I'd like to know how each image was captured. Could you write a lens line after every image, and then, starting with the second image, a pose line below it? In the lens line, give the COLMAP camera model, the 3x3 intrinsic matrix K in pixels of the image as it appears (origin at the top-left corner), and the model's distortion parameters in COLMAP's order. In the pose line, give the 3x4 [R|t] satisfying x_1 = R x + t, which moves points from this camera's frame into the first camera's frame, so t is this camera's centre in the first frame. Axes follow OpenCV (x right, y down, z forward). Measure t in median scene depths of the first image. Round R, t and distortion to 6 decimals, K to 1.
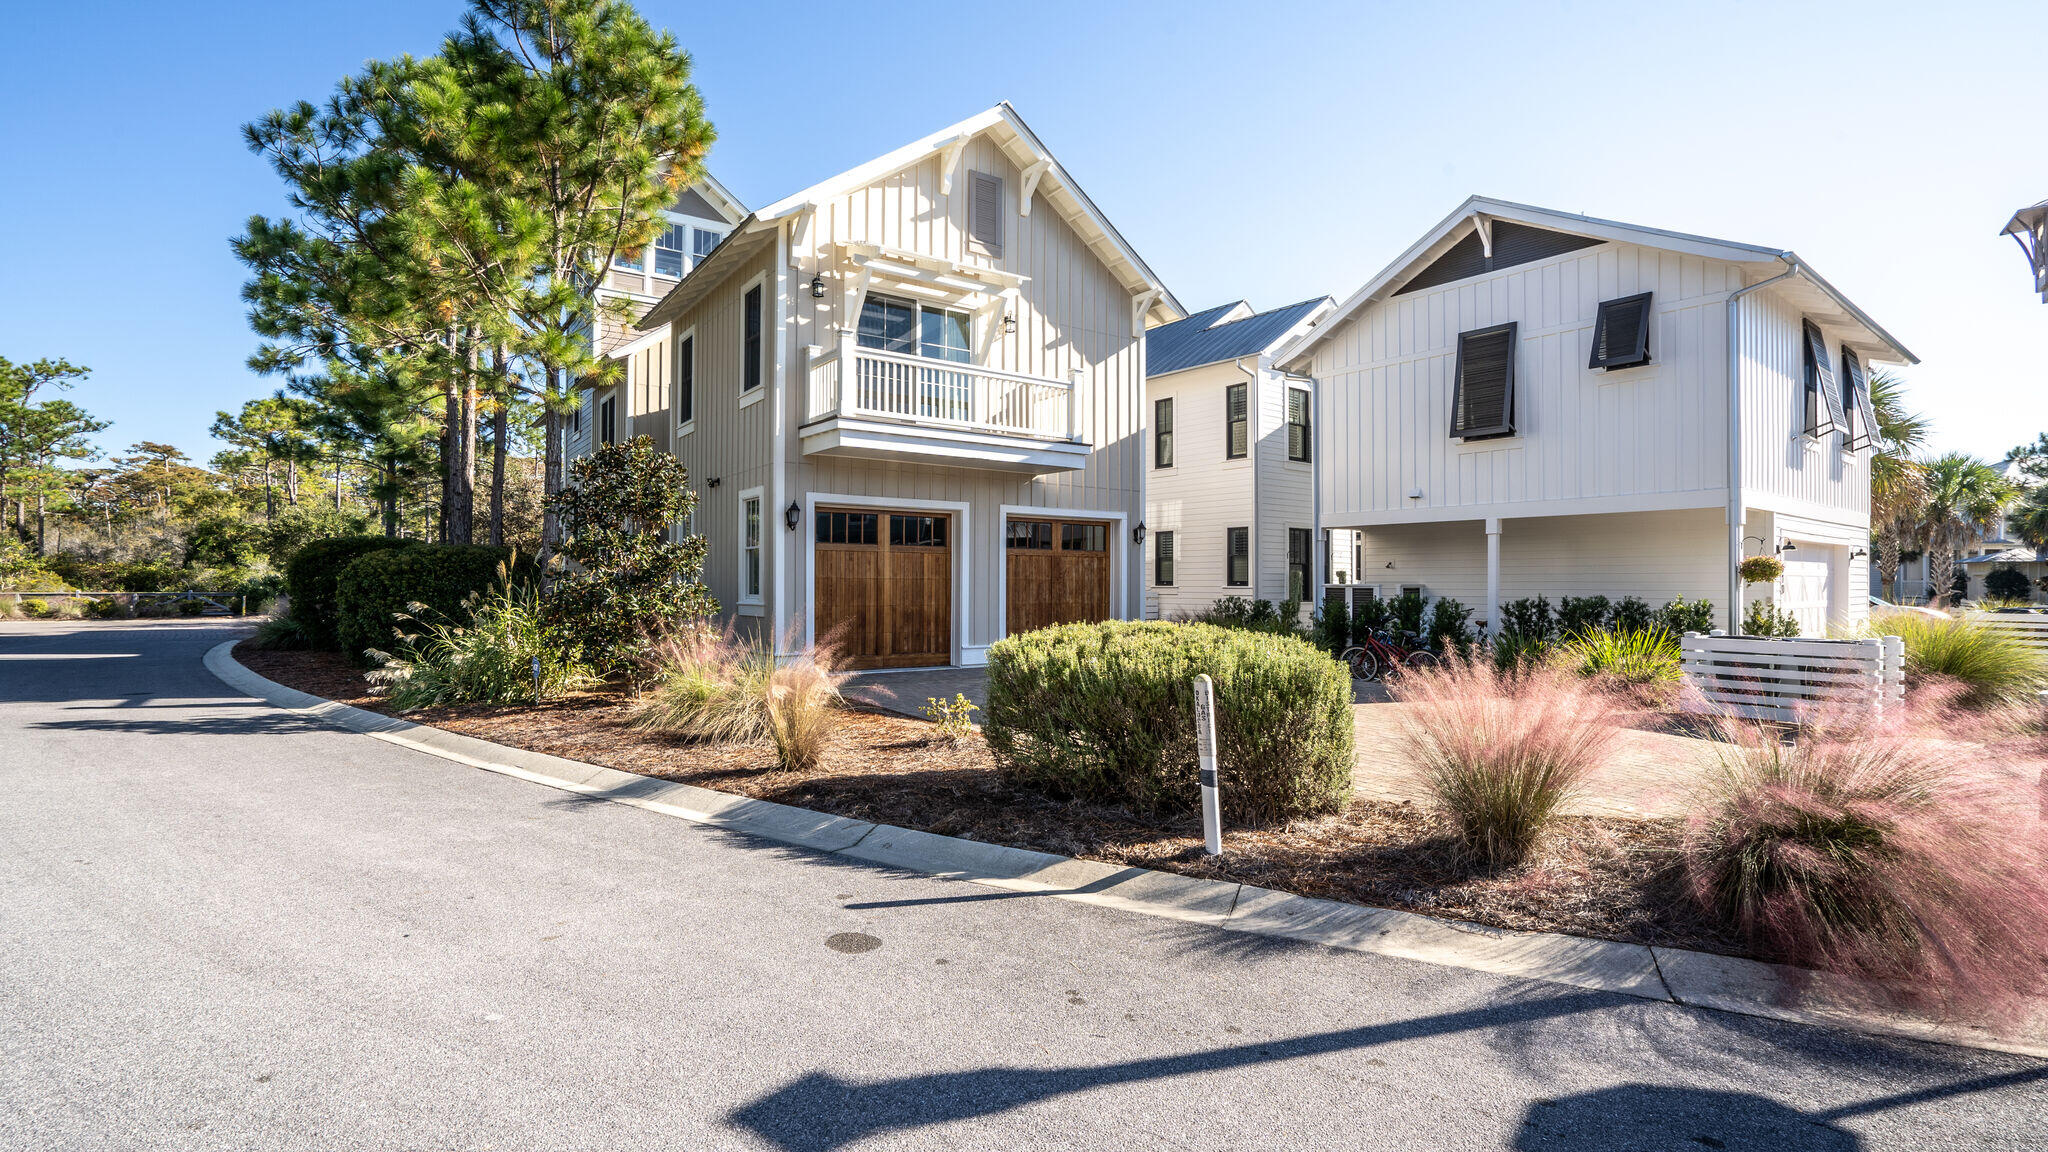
lens RADIAL K [[928.2, 0, 1045.1], [0, 928.2, 579.9], [0, 0, 1]] dist [-0.017034, 0.007987]
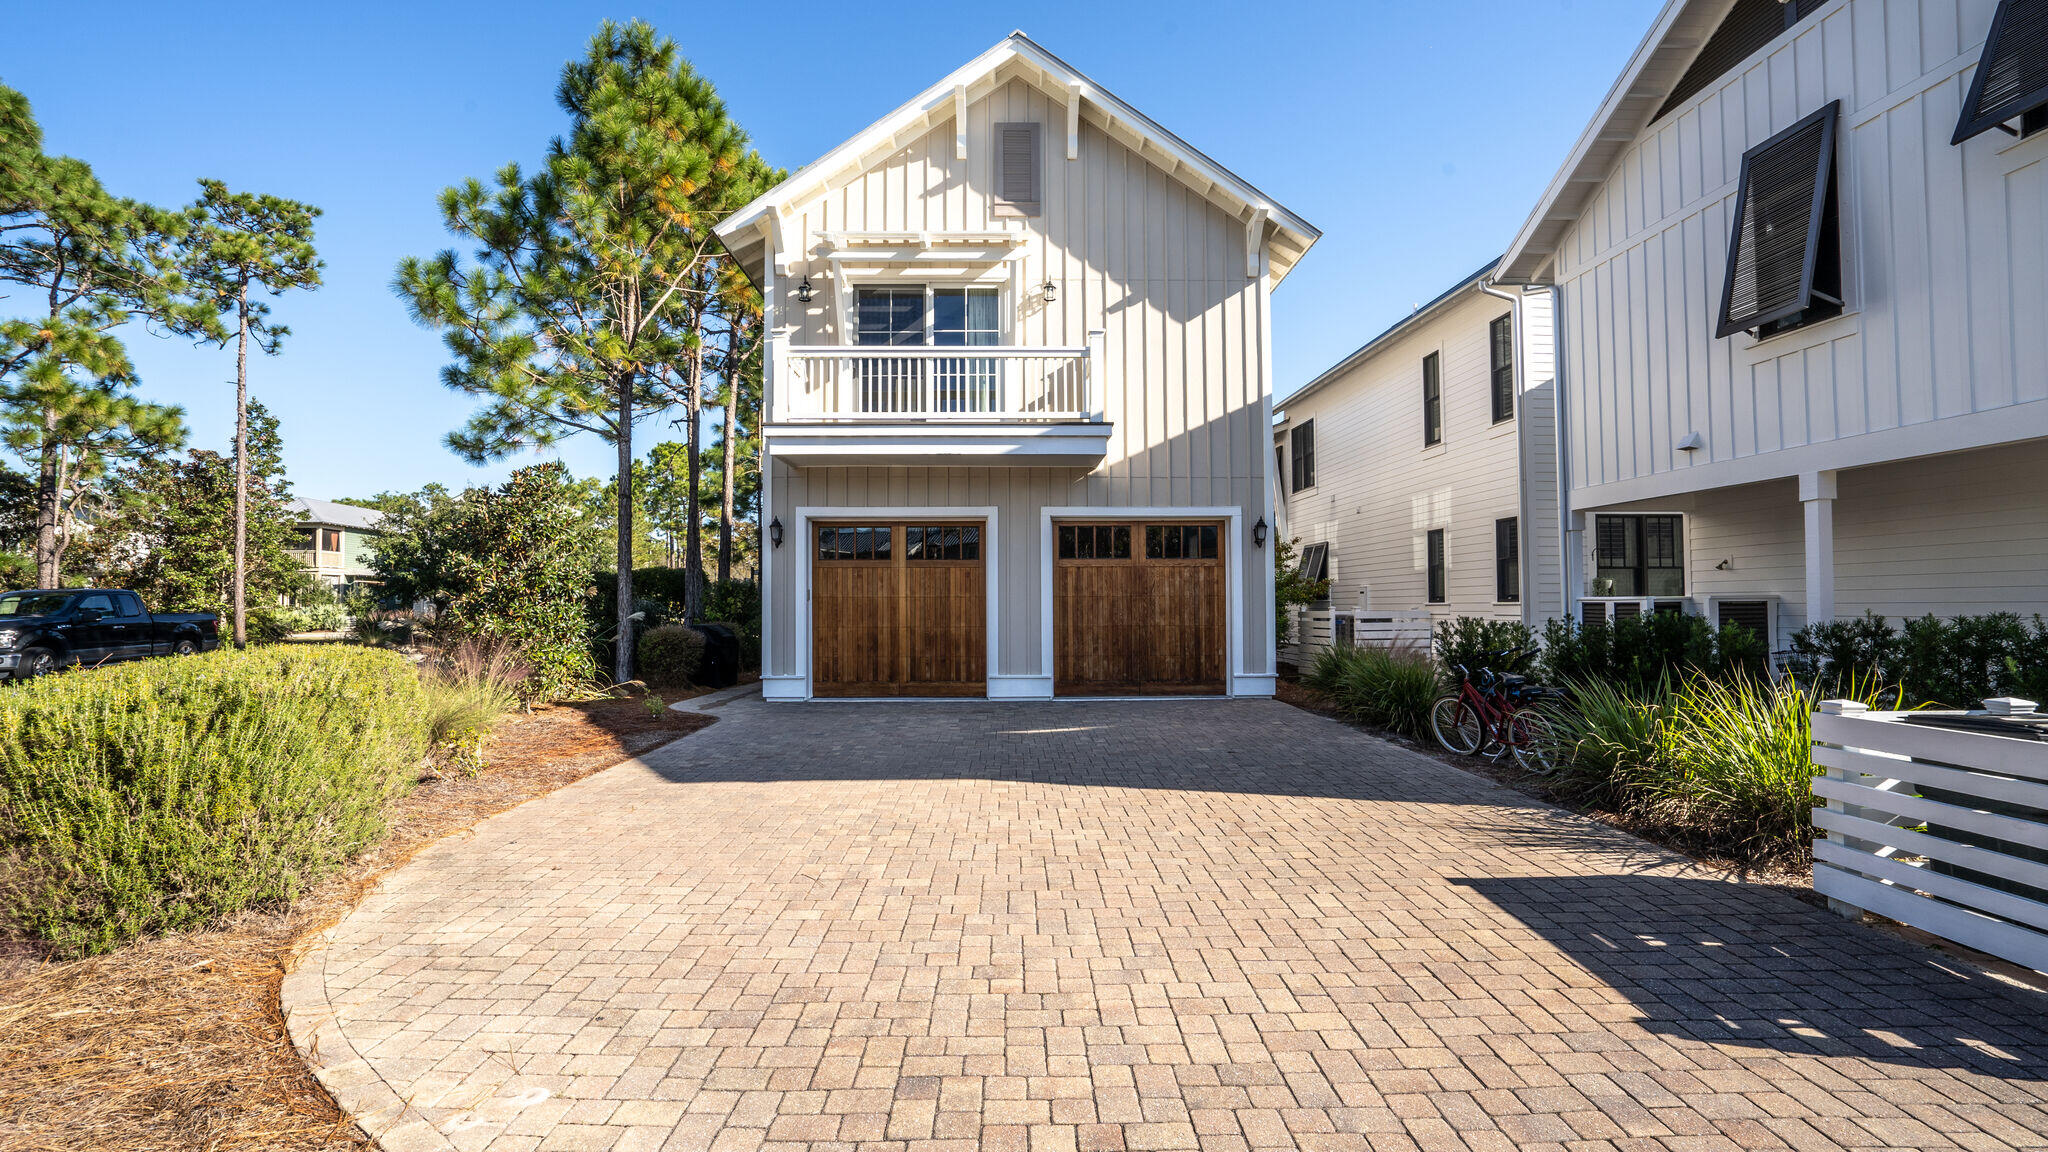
lens RADIAL K [[928.2, 0, 1026.4], [0, 928.2, 572.6], [0, 0, 1]] dist [-0.017034, 0.007987]
pose [[0.828920, -0.026664, -0.558731, 0.416615], [0.010575, 0.999432, -0.032006, 0.004634], [0.559266, 0.020621, 0.828731, 0.309170]]
